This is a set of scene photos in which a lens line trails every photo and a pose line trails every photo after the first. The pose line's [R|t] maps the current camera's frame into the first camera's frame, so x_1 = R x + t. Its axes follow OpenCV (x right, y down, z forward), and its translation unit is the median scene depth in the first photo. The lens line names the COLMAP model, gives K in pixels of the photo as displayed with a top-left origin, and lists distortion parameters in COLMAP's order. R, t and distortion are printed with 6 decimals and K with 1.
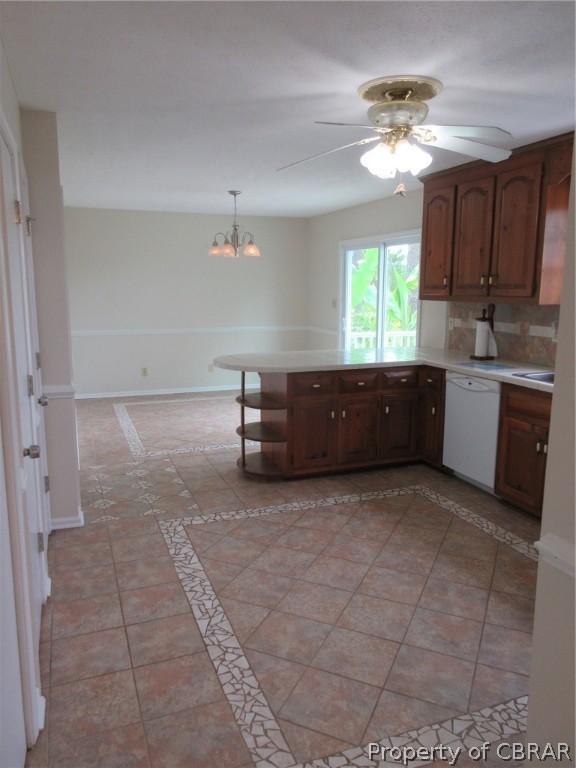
lens RADIAL K [[571.4, 0, 288.0], [0, 571.4, 384.0], [0, 0, 1]] dist [-0.000458, 0.008367]
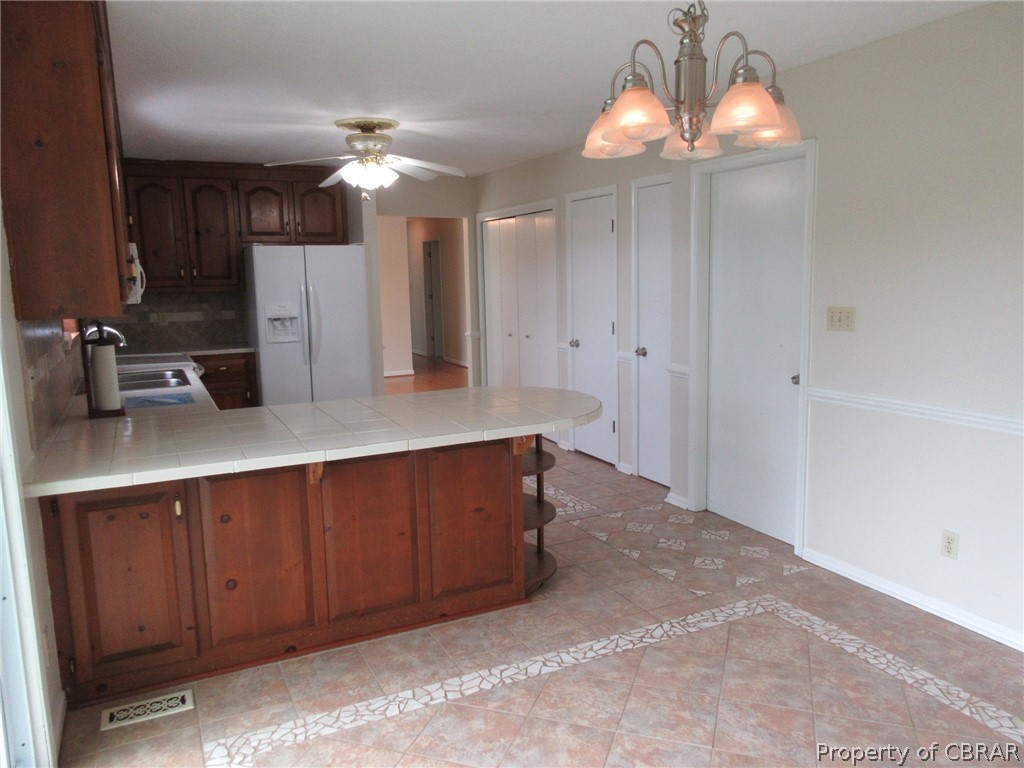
lens RADIAL K [[761.8, 0, 512.2], [0, 761.8, 387.9], [0, 0, 1]] dist [-0.000458, 0.008367]
pose [[-0.996002, 0.032316, -0.083278, 0.019444], [0.004324, 0.948618, 0.316394, -0.316052], [0.089223, 0.314769, -0.944965, 1.835857]]
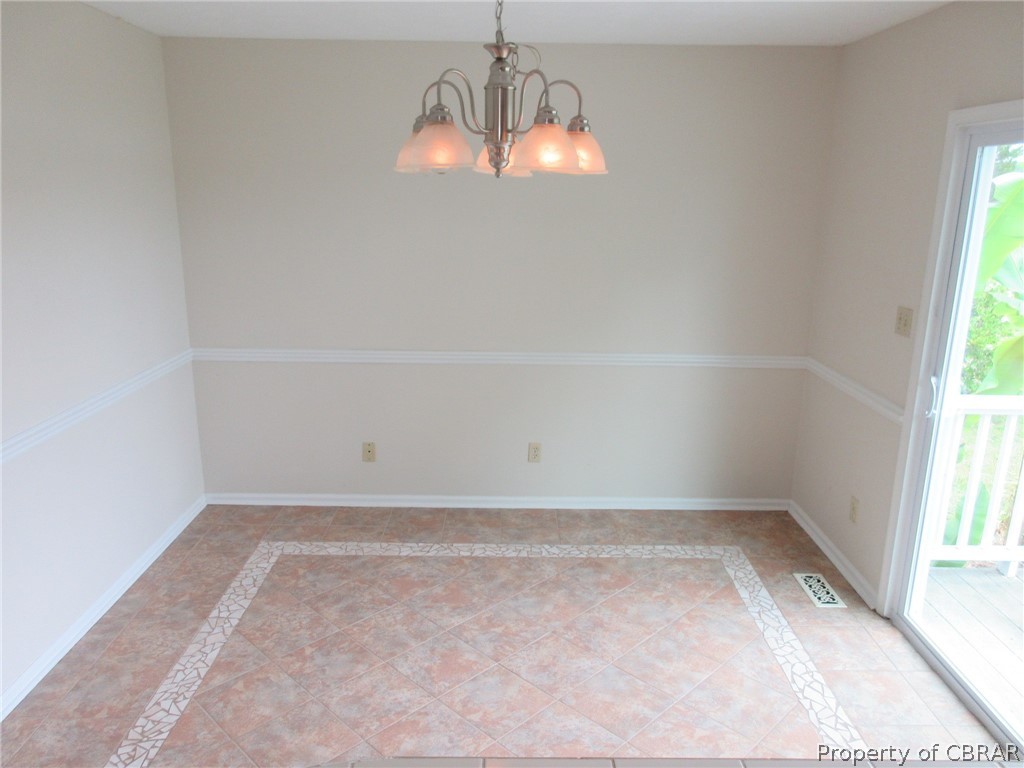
lens RADIAL K [[761.8, 0, 512.2], [0, 761.8, 387.9], [0, 0, 1]] dist [-0.000458, 0.008367]
pose [[0.939260, 0.097251, -0.329139, 0.037471], [-0.069001, 0.992940, 0.096479, -0.228841], [0.336198, -0.067908, 0.939340, 0.949691]]
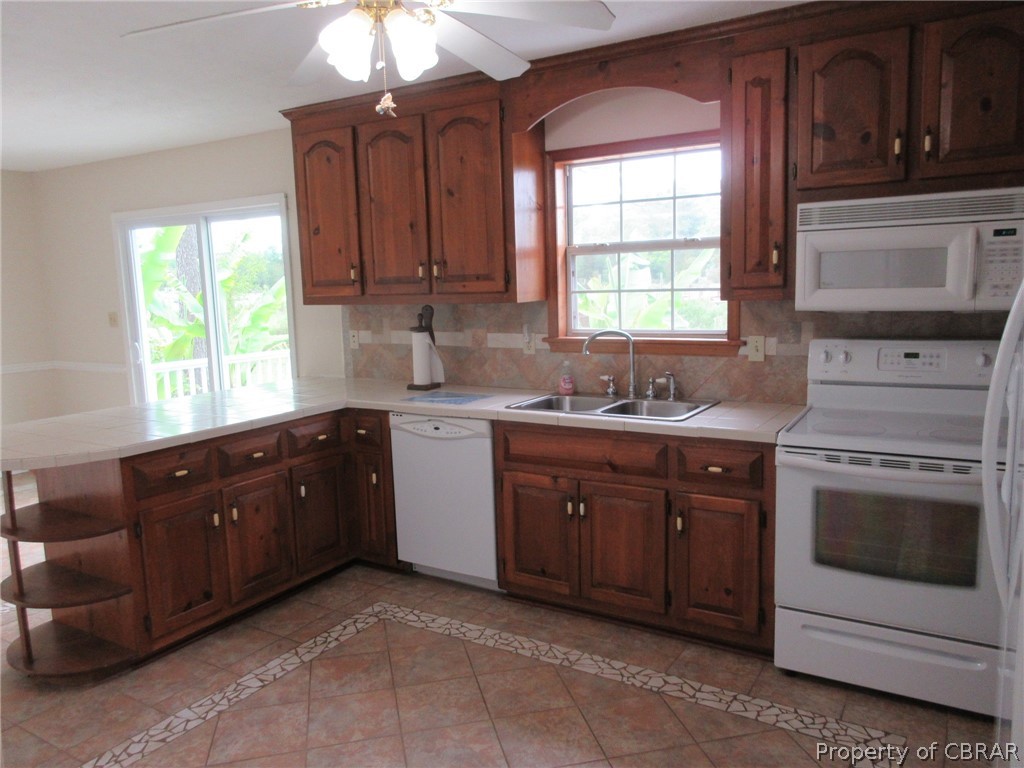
lens RADIAL K [[761.8, 0, 512.2], [0, 761.8, 387.9], [0, 0, 1]] dist [-0.000458, 0.008367]
pose [[0.795482, -0.109771, 0.595952, -0.117540], [0.132814, 0.991127, 0.005278, -0.037700], [-0.591244, 0.074952, 0.803002, 0.242061]]
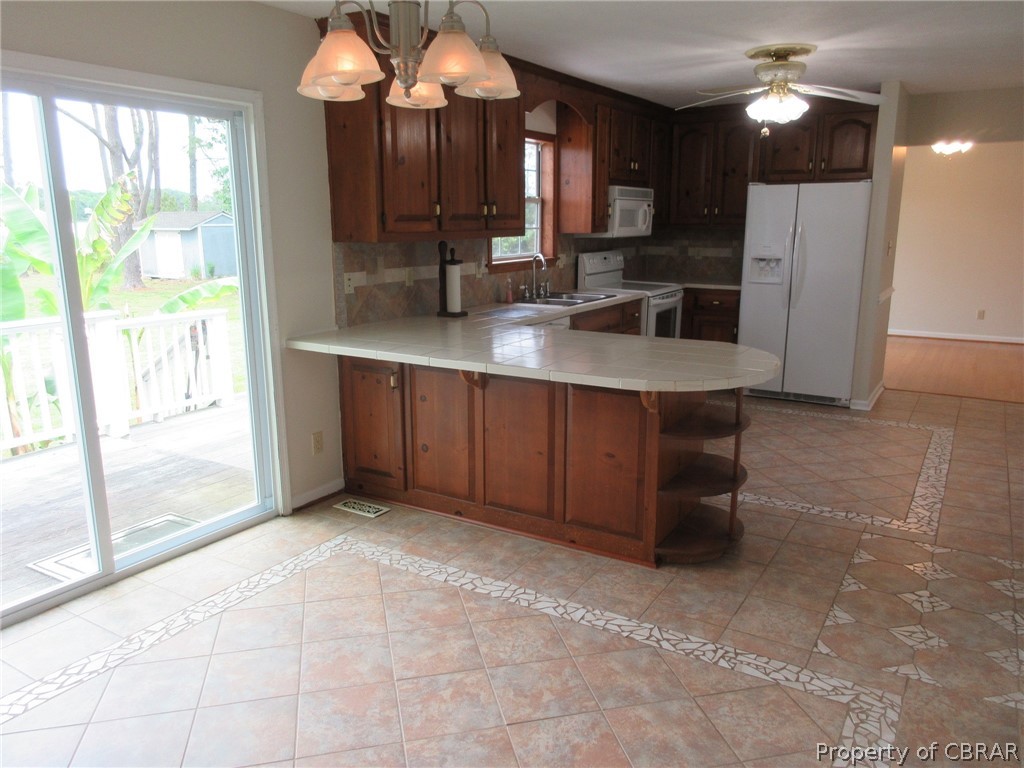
lens RADIAL K [[761.8, 0, 512.2], [0, 761.8, 387.9], [0, 0, 1]] dist [-0.000458, 0.008367]
pose [[-0.604734, -0.173893, 0.777211, -0.536387], [0.137528, 0.938412, 0.316968, -0.279634], [-0.784463, 0.298570, -0.543575, 1.623103]]
